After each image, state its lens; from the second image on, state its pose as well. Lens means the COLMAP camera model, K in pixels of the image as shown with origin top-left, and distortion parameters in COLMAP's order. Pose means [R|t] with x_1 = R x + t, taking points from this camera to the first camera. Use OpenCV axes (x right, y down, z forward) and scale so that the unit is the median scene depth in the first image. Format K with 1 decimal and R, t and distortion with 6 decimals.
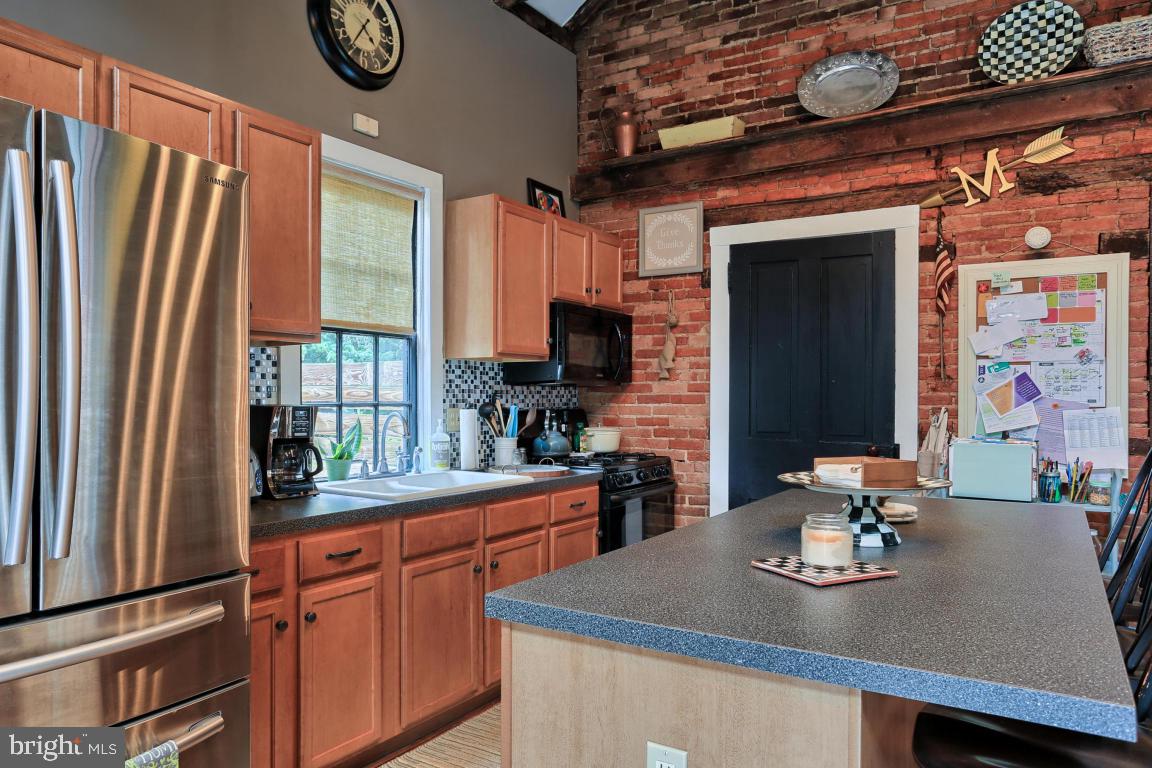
lens RADIAL K [[807.0, 0, 576.0], [0, 807.0, 384.0], [0, 0, 1]] dist [-0.025978, 0.002687]
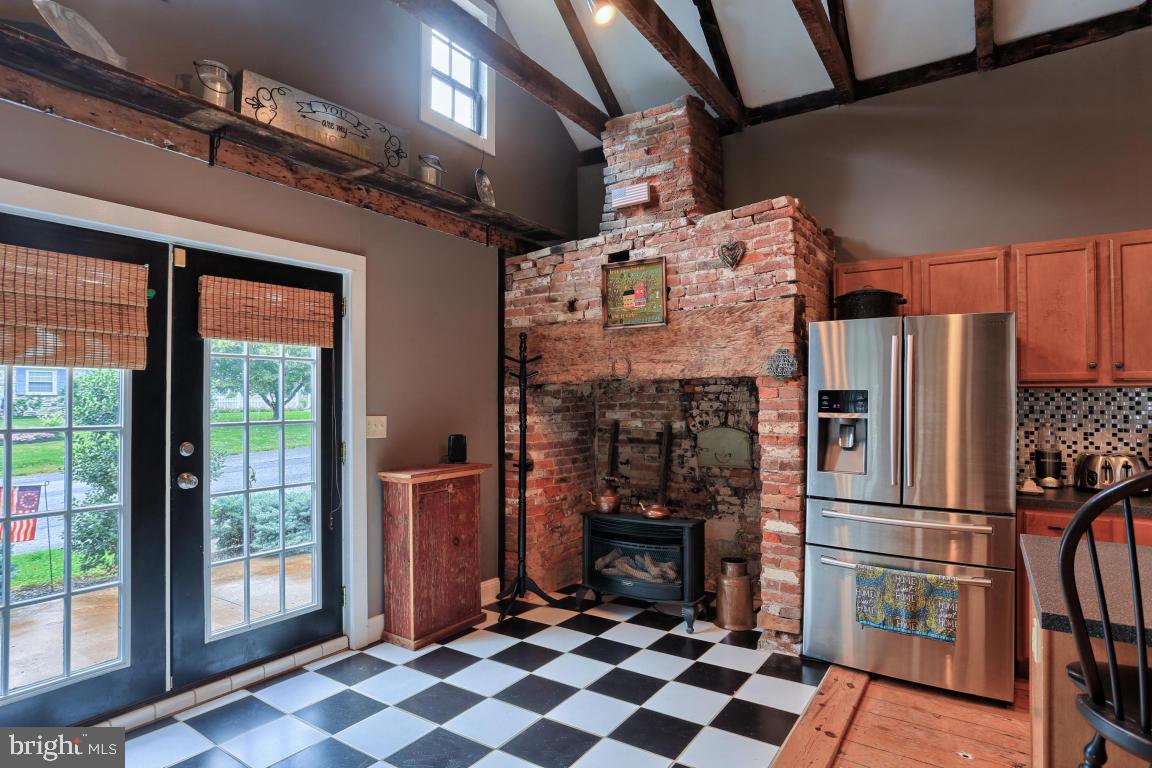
lens RADIAL K [[627.7, 0, 571.7], [0, 627.7, 386.9], [0, 0, 1]] dist [-0.071582, 0.032201]
pose [[-0.040872, -0.022059, -0.998921, 0.516009], [0.010422, 0.999692, -0.022502, -0.025756], [0.999110, -0.011330, -0.040630, 0.007998]]
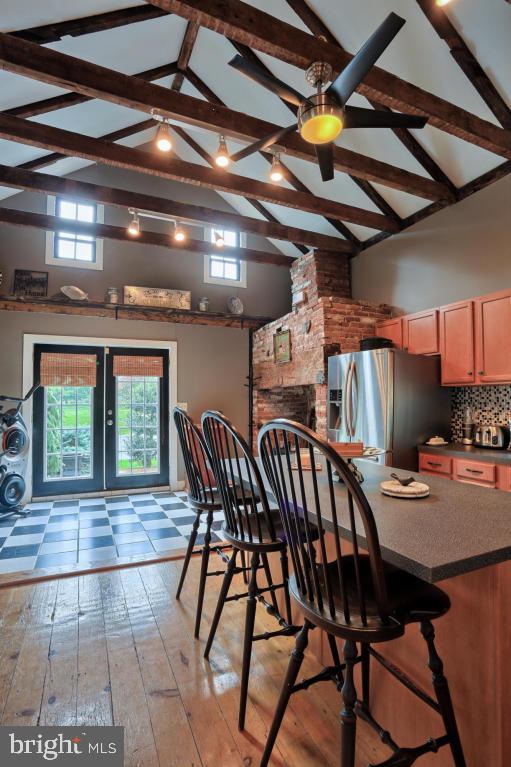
lens RADIAL K [[384.6, 0, 255.5], [0, 384.6, 383.5], [0, 0, 1]] dist [-0.068420, 0.000539]
pose [[-0.553954, -0.036700, -0.831738, 0.668113], [0.010089, 0.998659, -0.050784, -0.003249], [0.832486, -0.036523, -0.552841, 0.701833]]
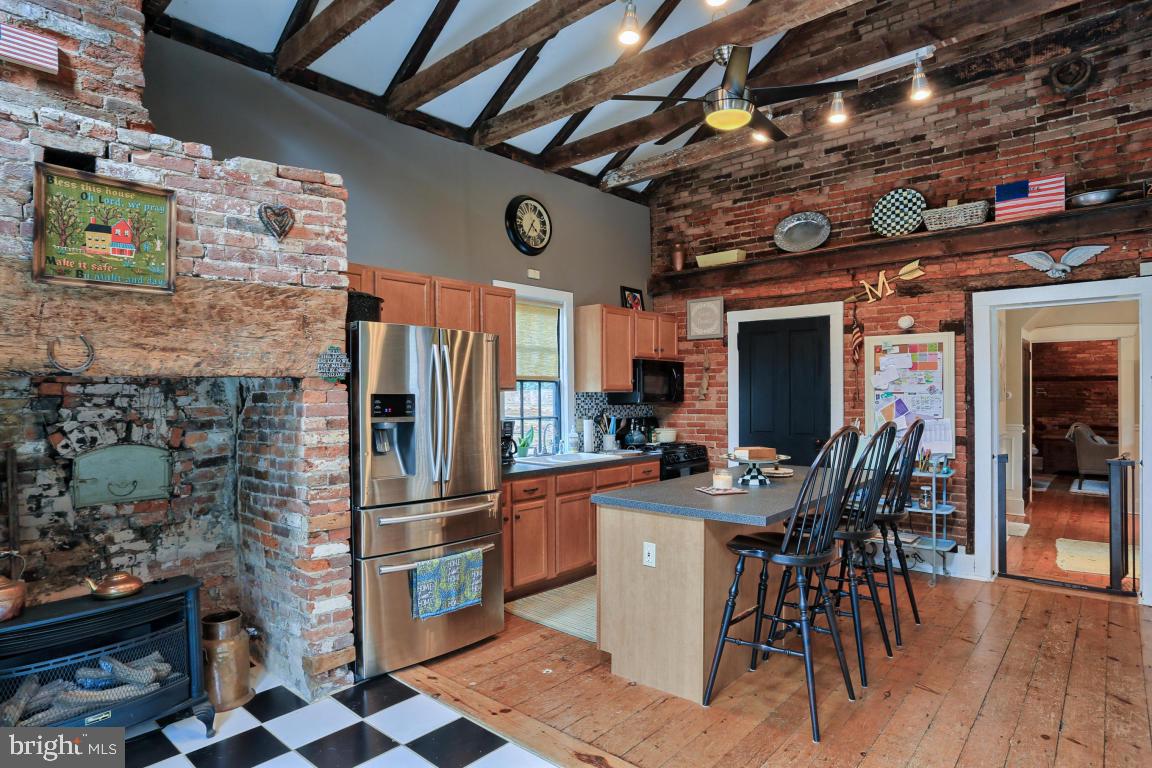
lens RADIAL K [[627.7, 0, 571.7], [0, 627.7, 386.9], [0, 0, 1]] dist [-0.071582, 0.032201]
pose [[0.986337, -0.009345, -0.164477, 0.066185], [0.009336, 0.999956, -0.000826, -0.042091], [0.164477, -0.000721, 0.986381, -0.421415]]
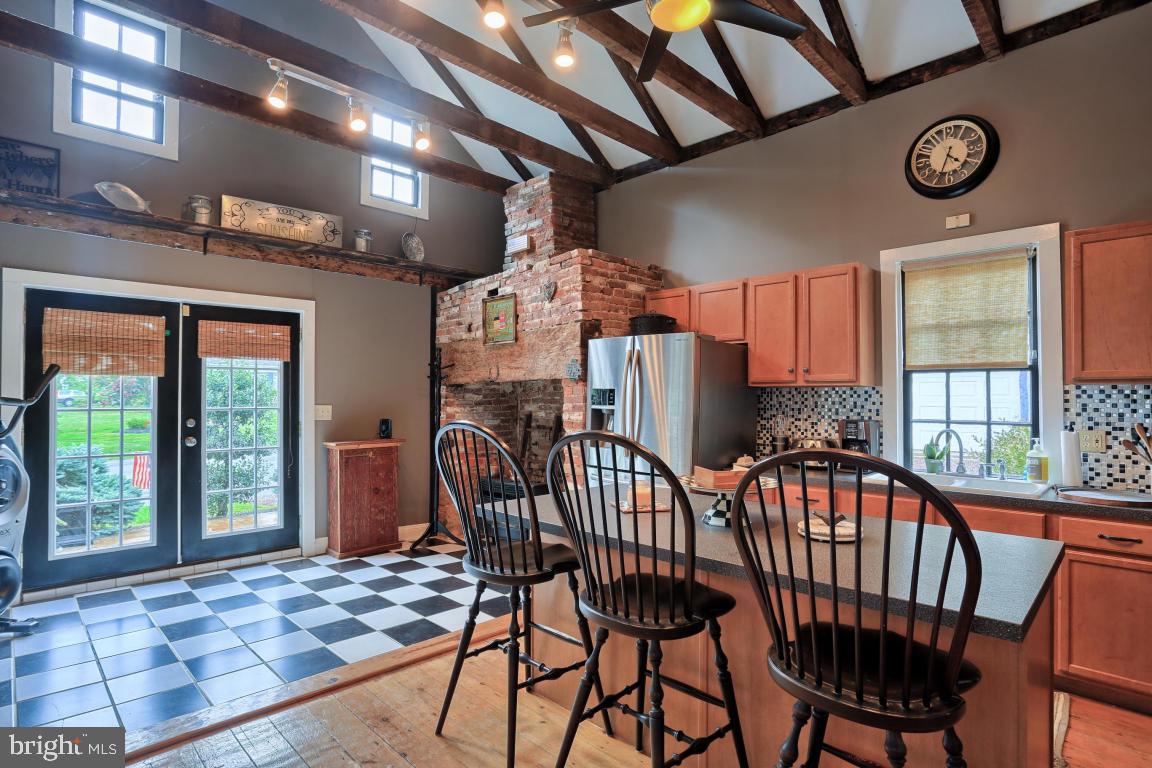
lens RADIAL K [[593.6, 0, 569.4], [0, 593.6, 386.0], [0, 0, 1]] dist [-0.075350, 0.031501]
pose [[-0.229233, -0.021213, -0.973140, 0.753254], [0.006043, 0.999712, -0.023216, -0.016504], [0.973353, -0.011203, -0.229039, 0.503659]]
